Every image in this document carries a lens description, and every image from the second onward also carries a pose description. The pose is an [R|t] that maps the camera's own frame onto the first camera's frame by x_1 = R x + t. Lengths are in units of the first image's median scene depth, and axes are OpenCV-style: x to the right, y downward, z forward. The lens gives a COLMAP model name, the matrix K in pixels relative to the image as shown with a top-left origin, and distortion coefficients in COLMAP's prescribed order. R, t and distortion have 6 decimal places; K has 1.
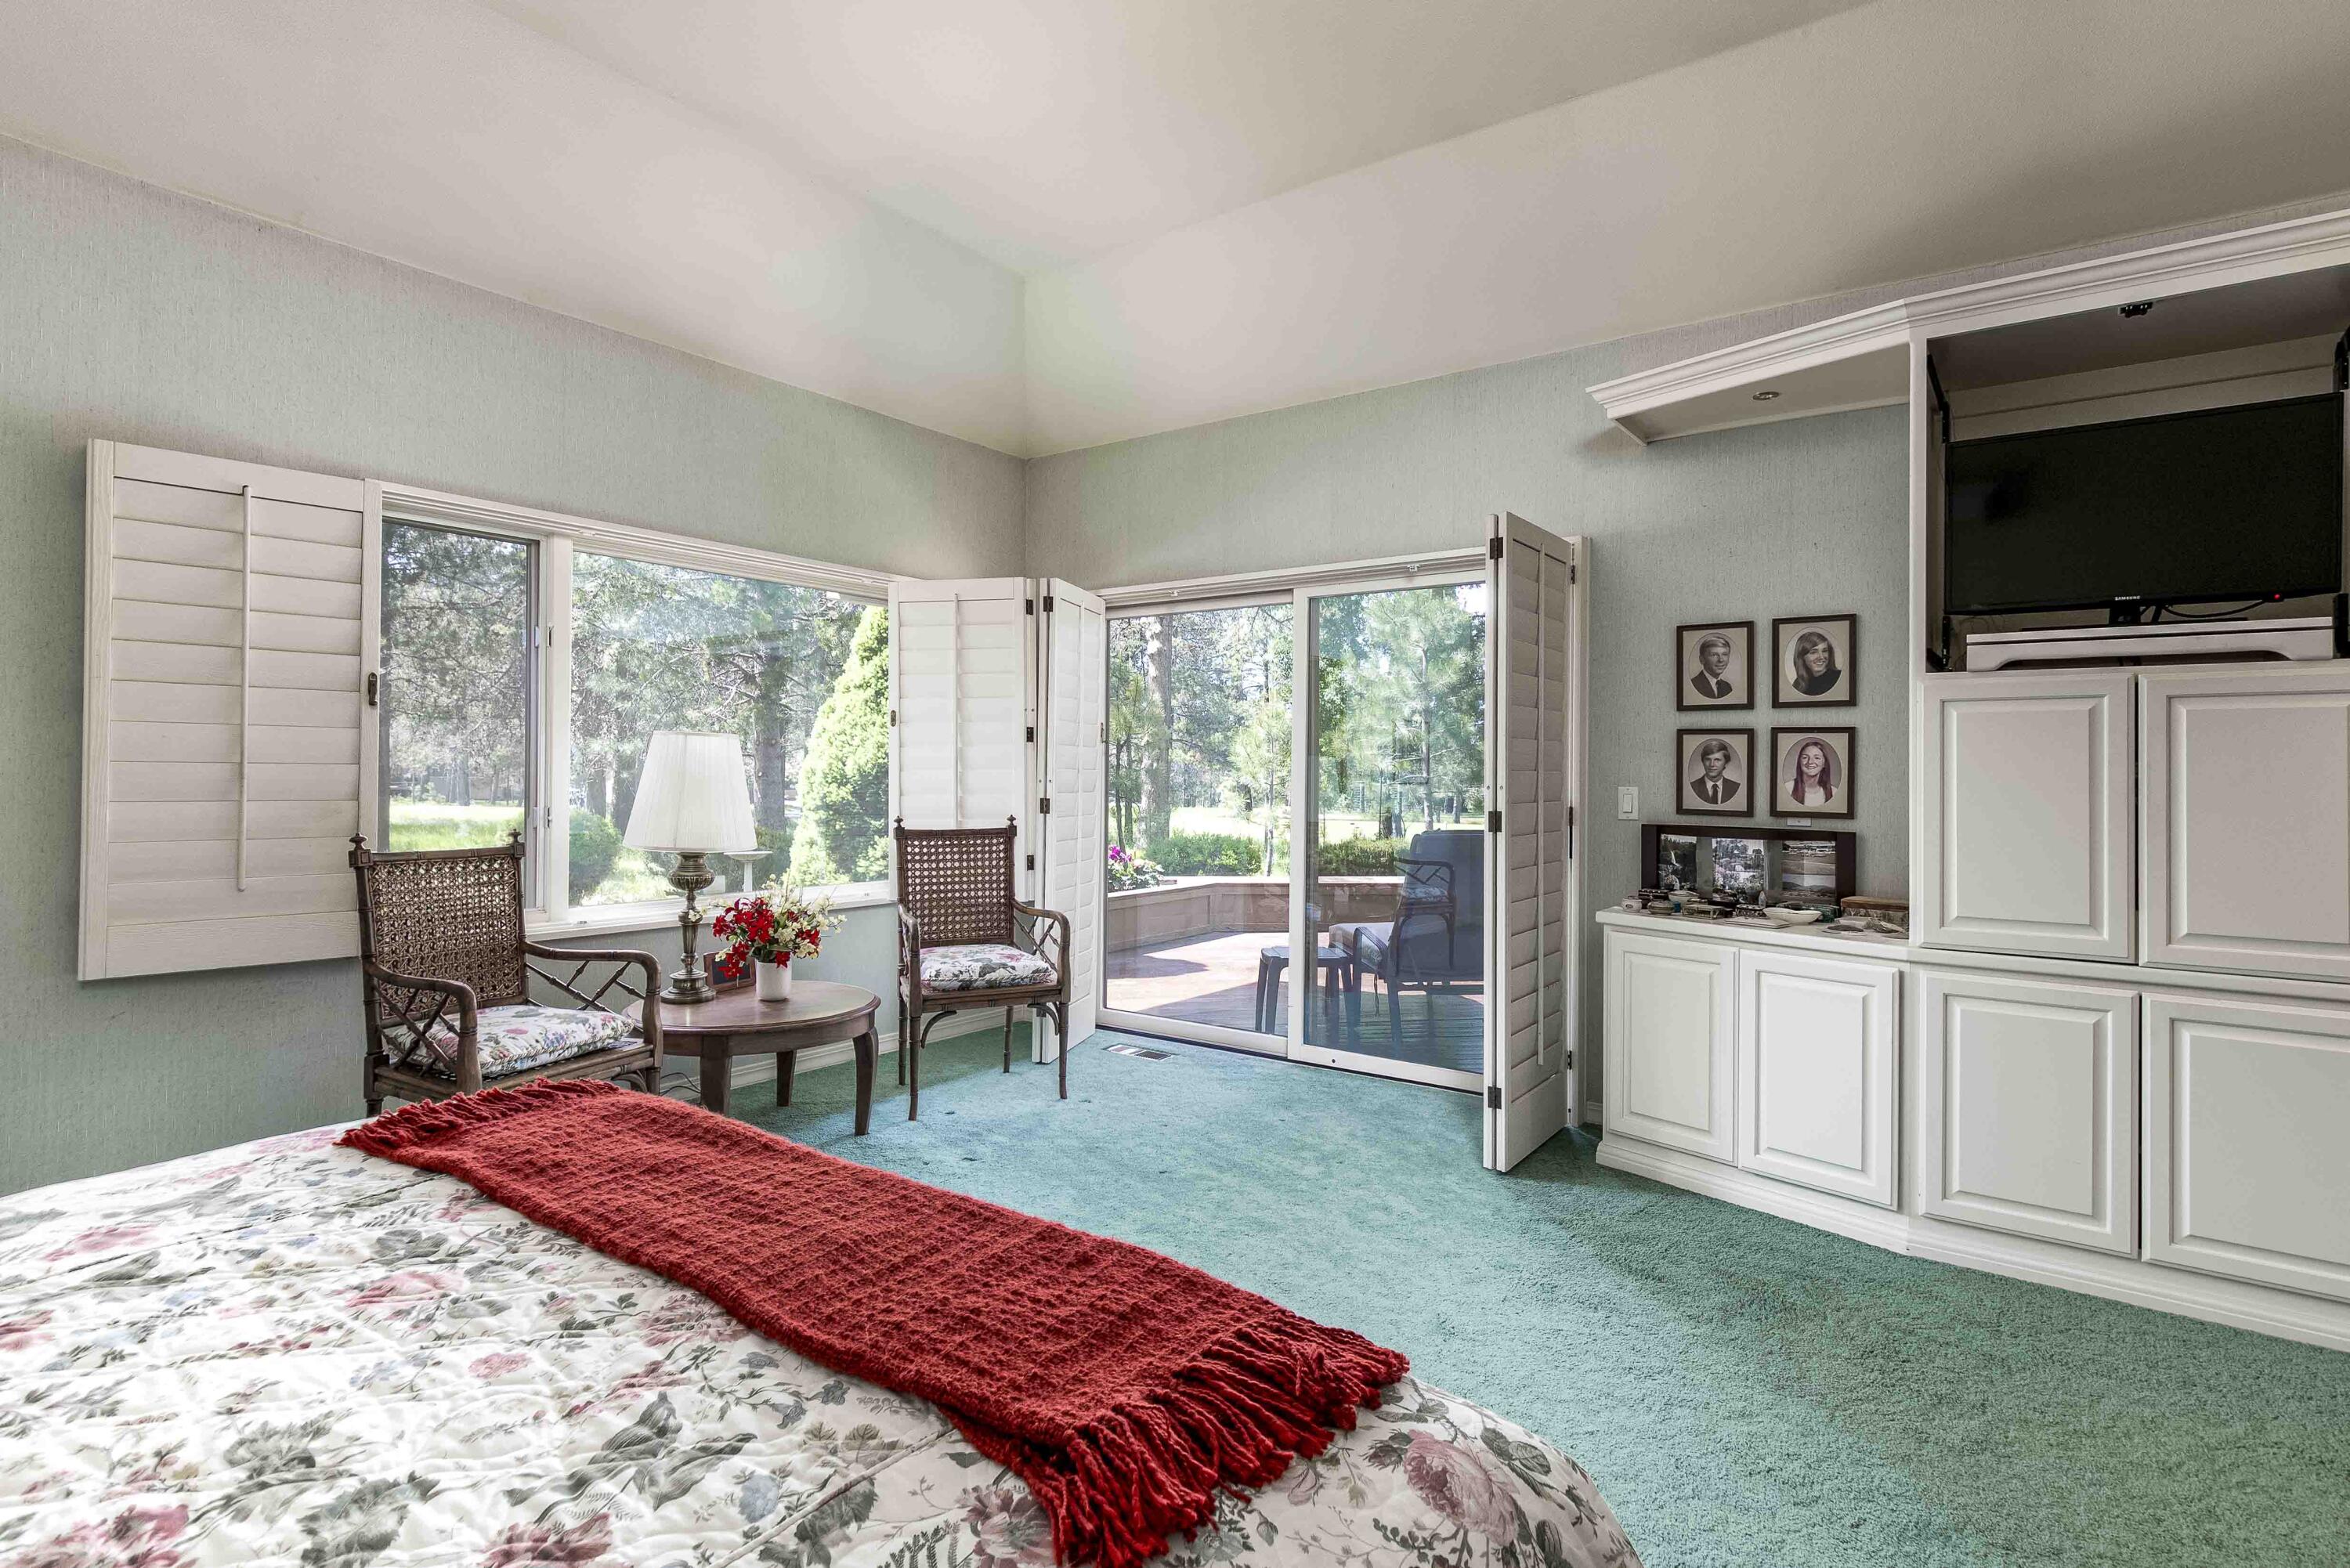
lens RADIAL K [[1158.3, 0, 1182.2], [0, 1158.3, 766.7], [0, 0, 1]] dist [0.010872, -0.000325]
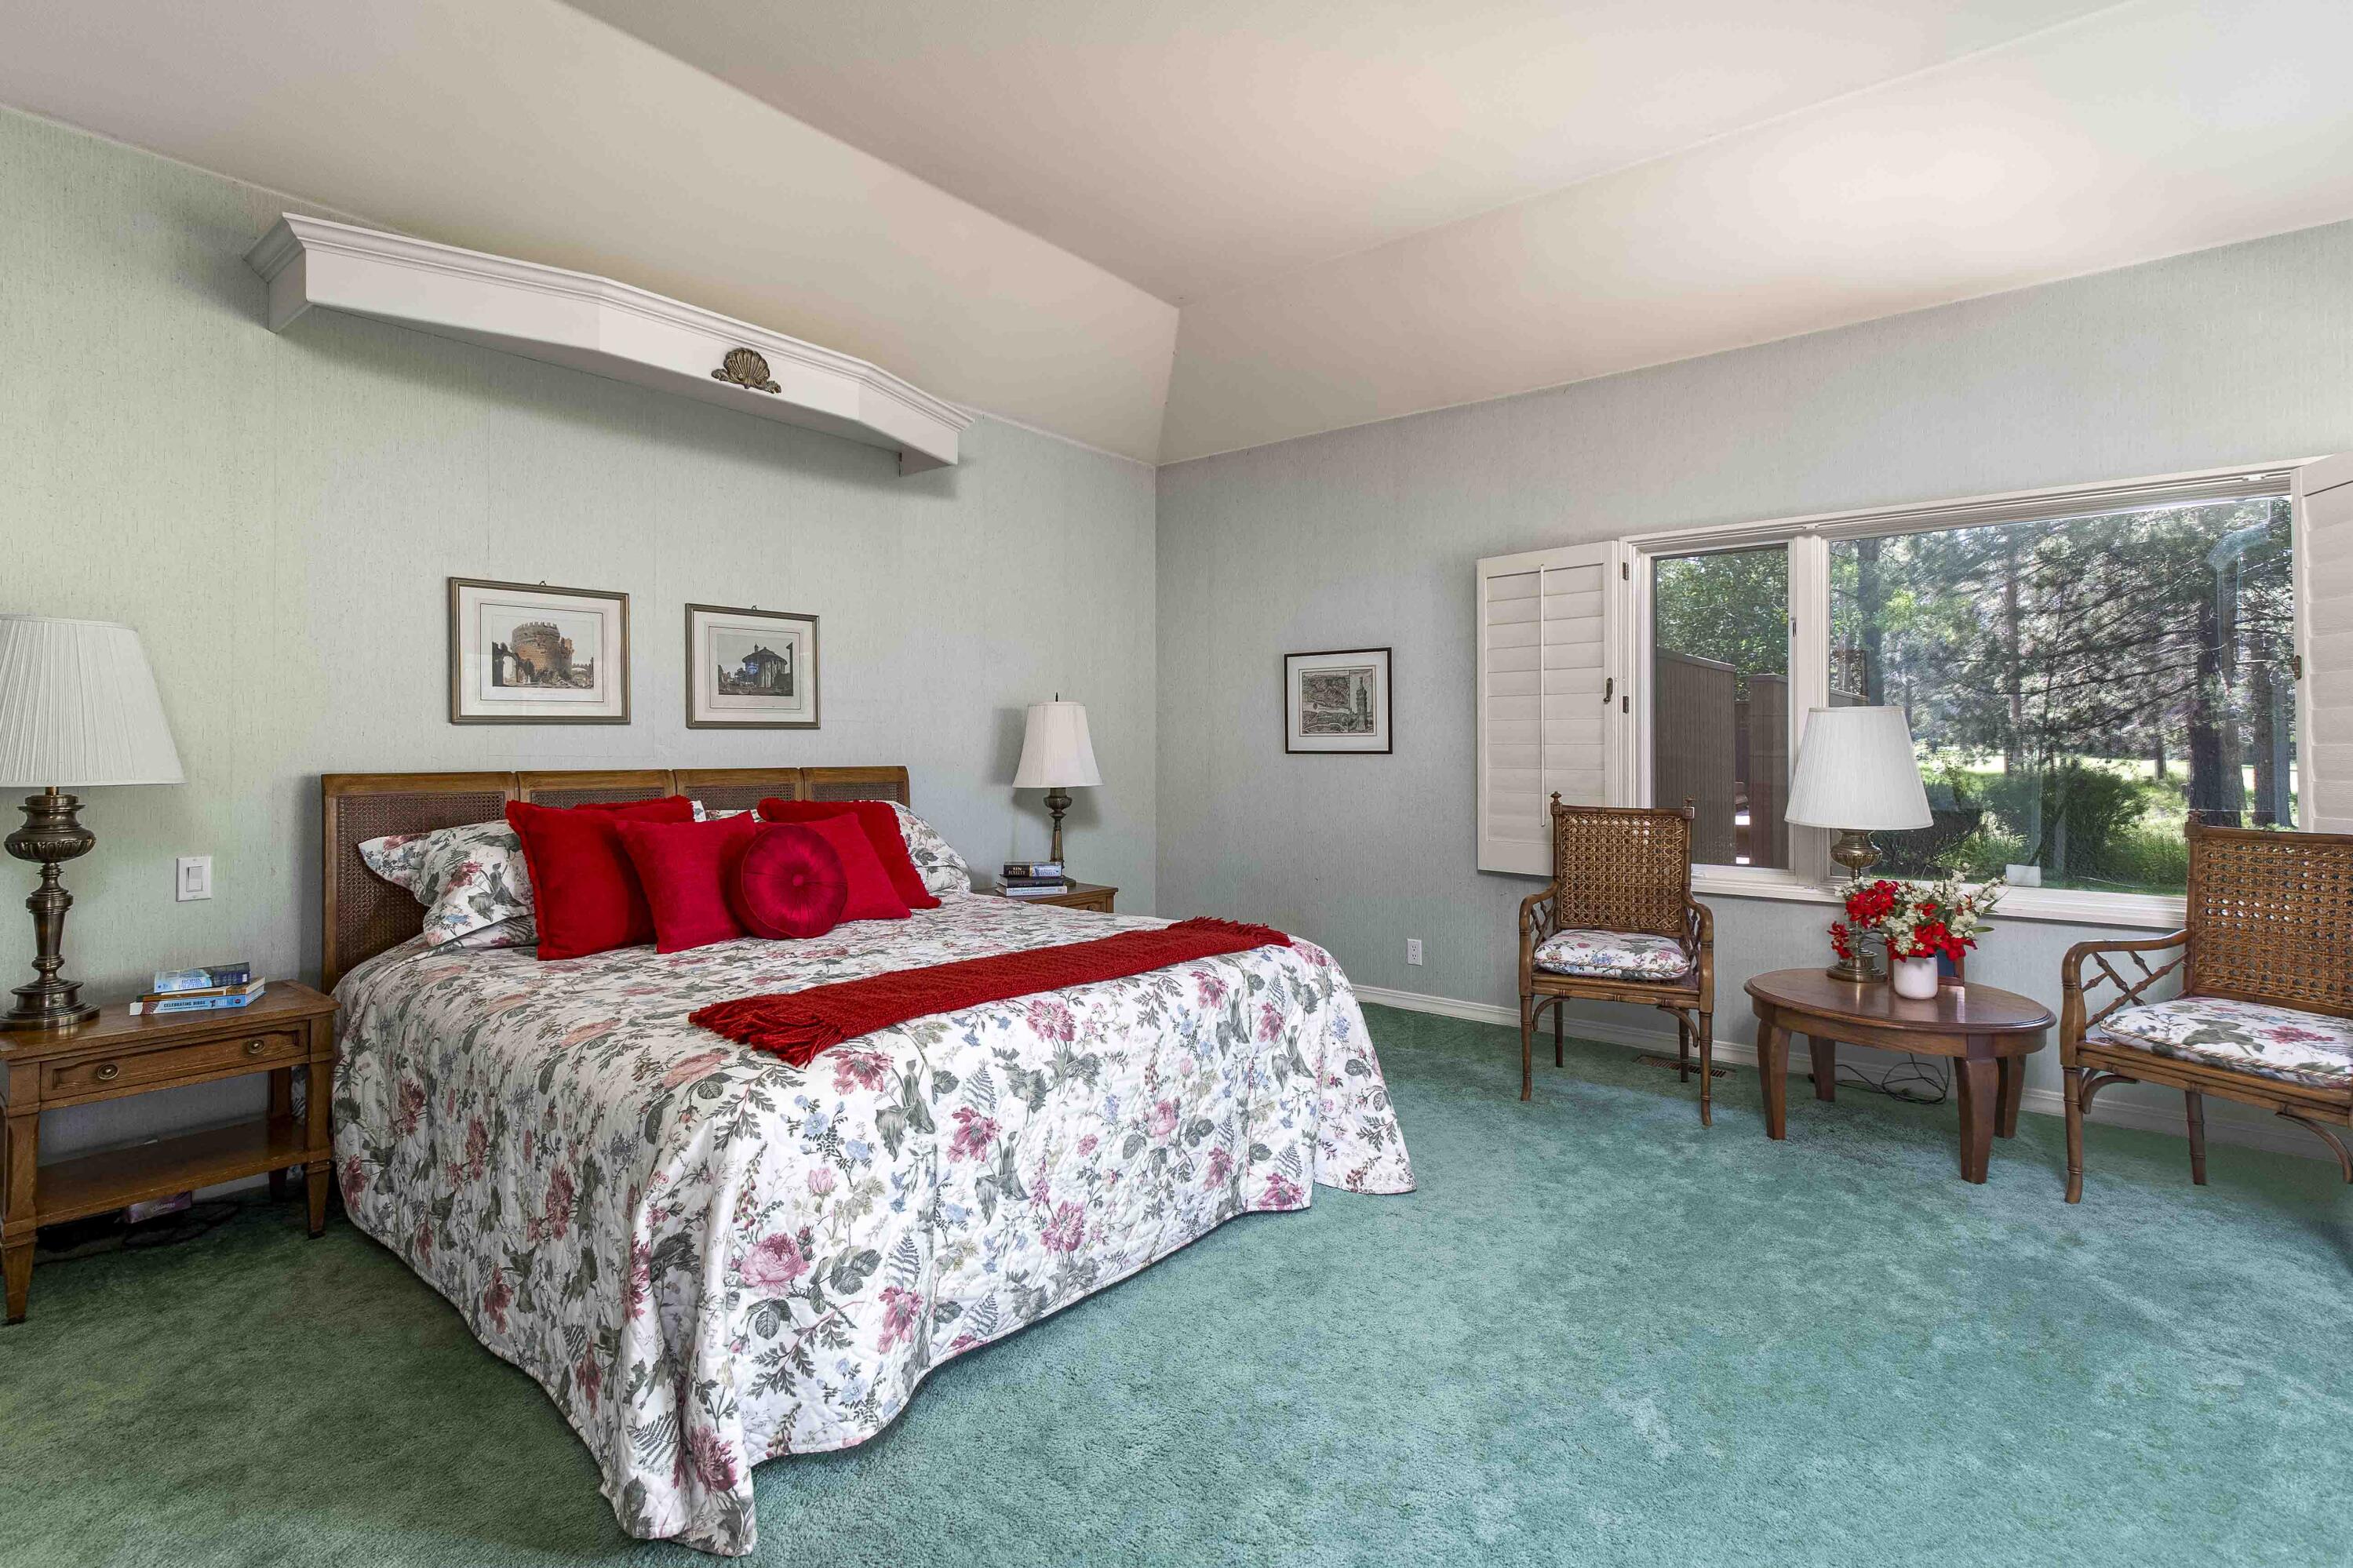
lens RADIAL K [[1094.0, 0, 1180.1], [0, 1094.0, 745.2], [0, 0, 1]] dist [0.010256, -0.000617]
pose [[-0.046519, -0.003035, -0.998913, 0.342038], [0.014818, 0.999883, -0.003728, -0.001176], [0.998807, -0.014976, -0.046469, 0.296809]]
